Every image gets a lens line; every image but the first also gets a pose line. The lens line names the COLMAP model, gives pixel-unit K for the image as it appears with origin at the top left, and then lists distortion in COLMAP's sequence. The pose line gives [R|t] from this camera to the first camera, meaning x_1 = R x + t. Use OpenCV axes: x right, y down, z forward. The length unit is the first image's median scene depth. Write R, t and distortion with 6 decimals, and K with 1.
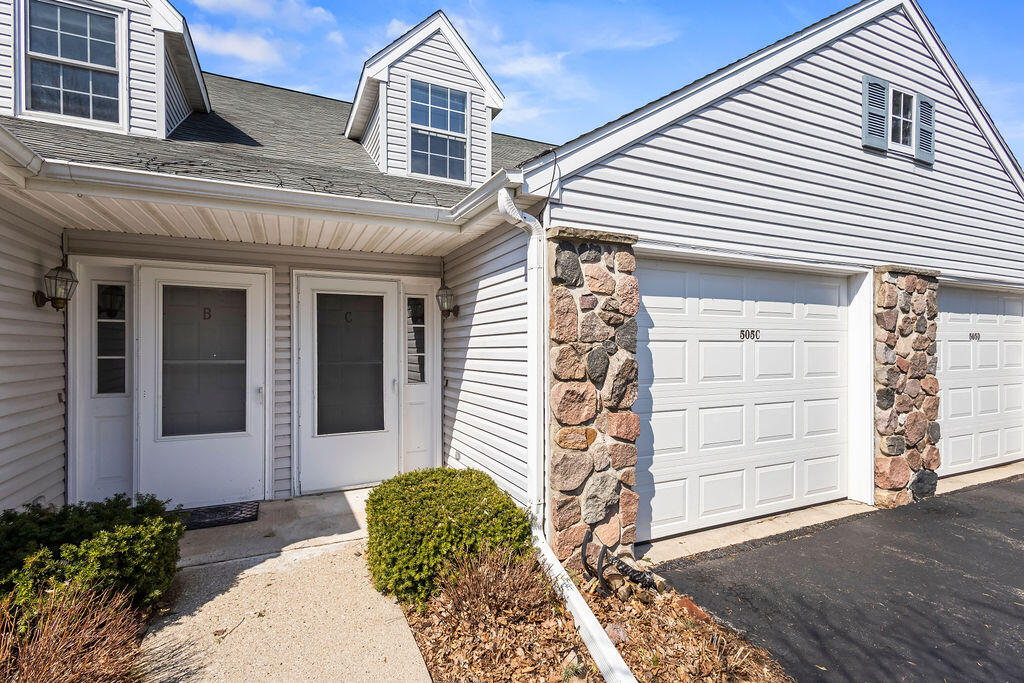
lens RADIAL K [[482.7, 0, 512.0], [0, 482.7, 345.8], [0, 0, 1]] dist [0.012491, -0.001932]
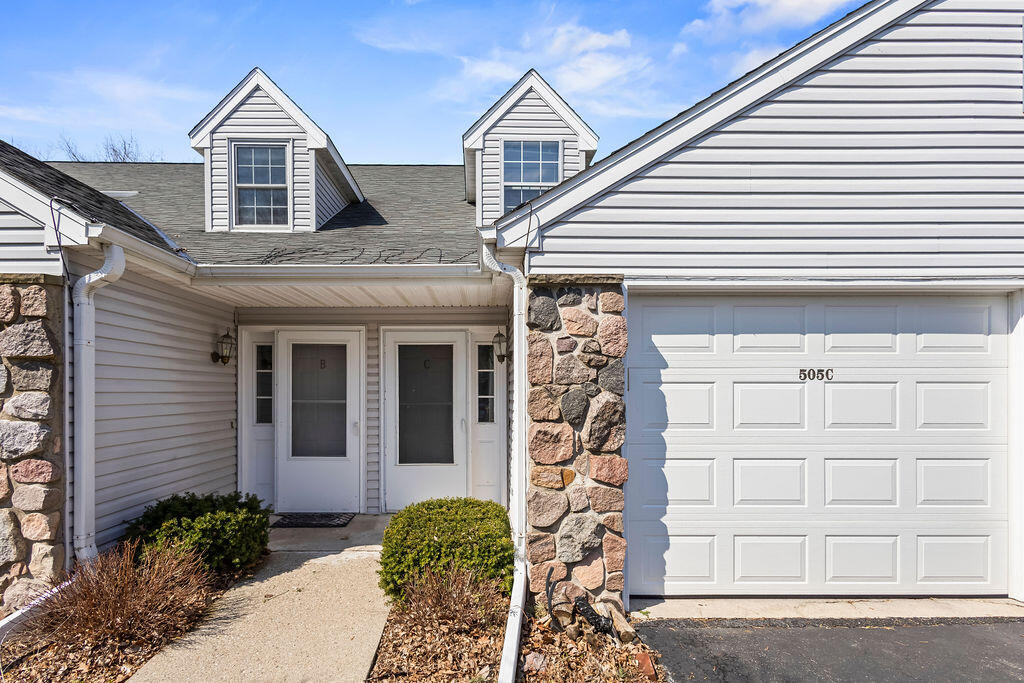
lens RADIAL K [[482.7, 0, 474.3], [0, 482.7, 389.4], [0, 0, 1]] dist [0.012491, -0.001932]
pose [[0.908892, -0.001034, -0.417031, 0.342382], [0.000301, 0.999998, -0.001825, 0.004434], [0.417032, 0.001533, 0.908890, -0.004673]]
